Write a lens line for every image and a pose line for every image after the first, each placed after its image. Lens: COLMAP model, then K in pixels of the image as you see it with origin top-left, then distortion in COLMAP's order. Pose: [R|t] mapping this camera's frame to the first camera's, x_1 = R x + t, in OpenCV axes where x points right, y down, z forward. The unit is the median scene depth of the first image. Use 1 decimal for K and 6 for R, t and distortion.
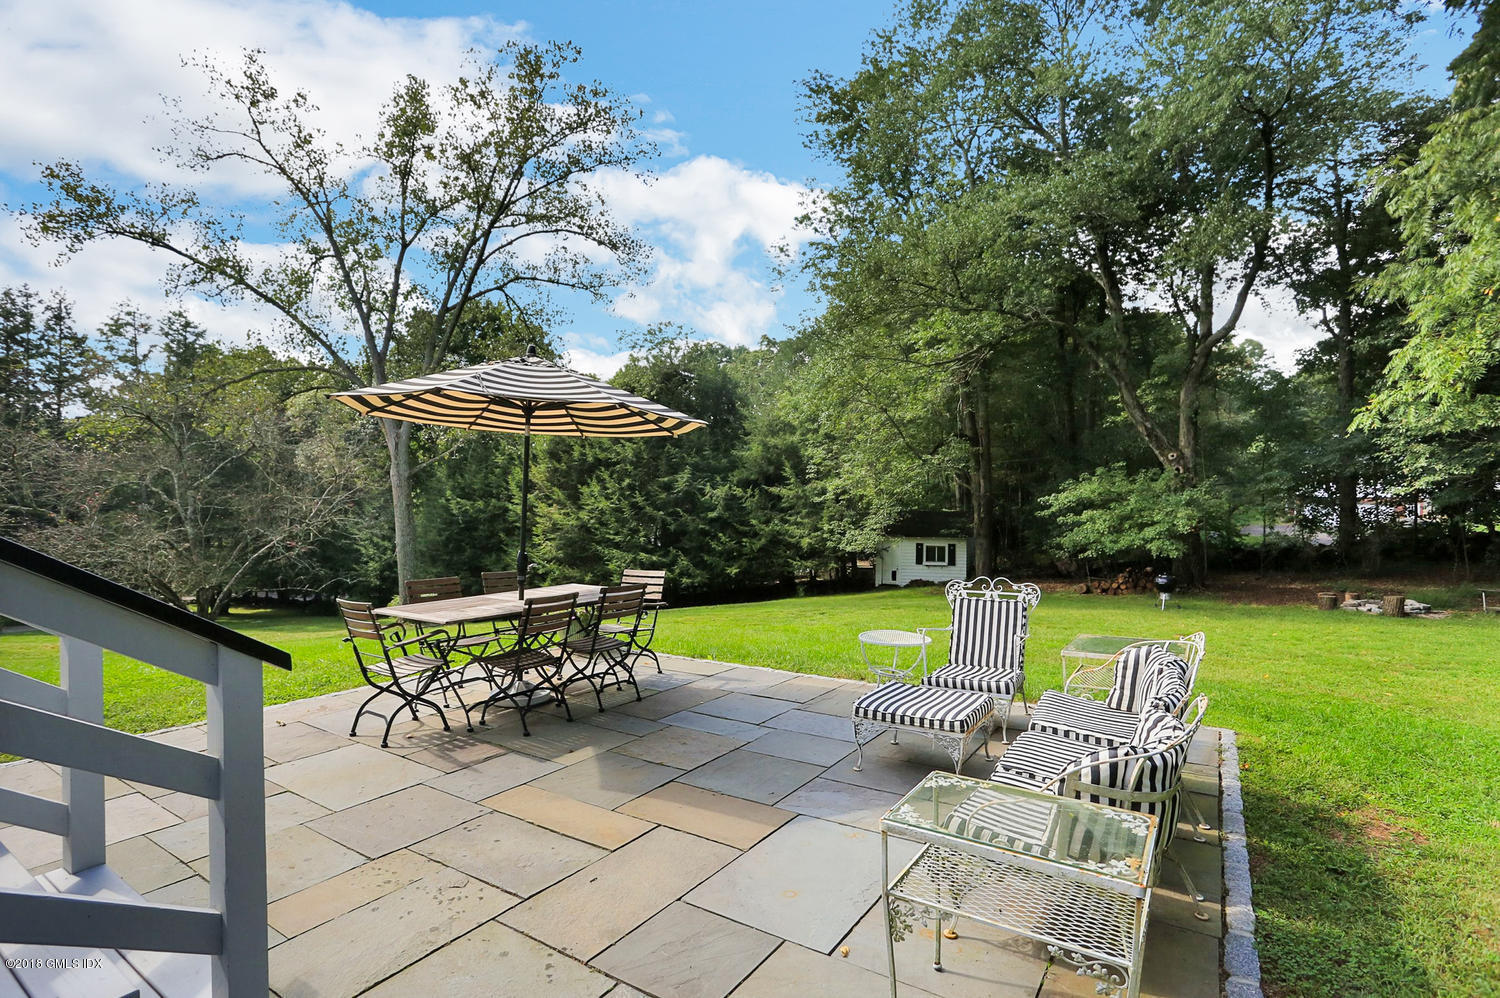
lens RADIAL K [[762.5, 0, 753.7], [0, 762.5, 512.9], [0, 0, 1]] dist [-0.059586, 0.040839]
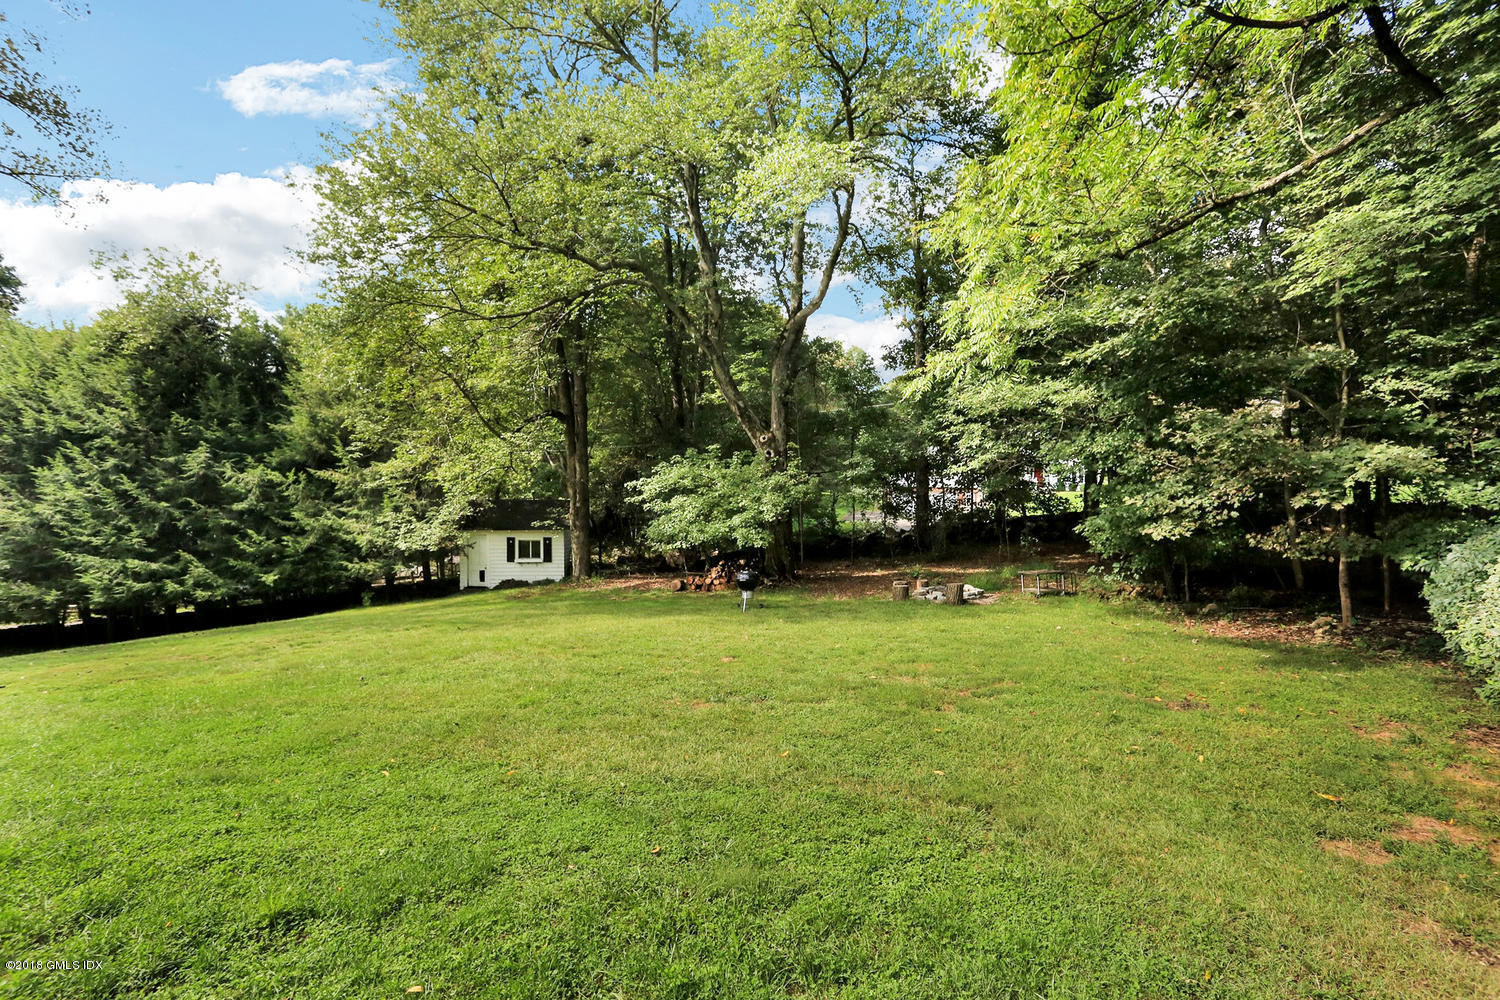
lens RADIAL K [[755.5, 0, 755.0], [0, 755.5, 513.1], [0, 0, 1]] dist [-0.026869, 0.000877]
pose [[0.901930, -0.011048, 0.431742, 0.098452], [0.006373, 0.999904, 0.012274, 0.003614], [-0.431836, -0.008319, 0.901914, 0.111706]]
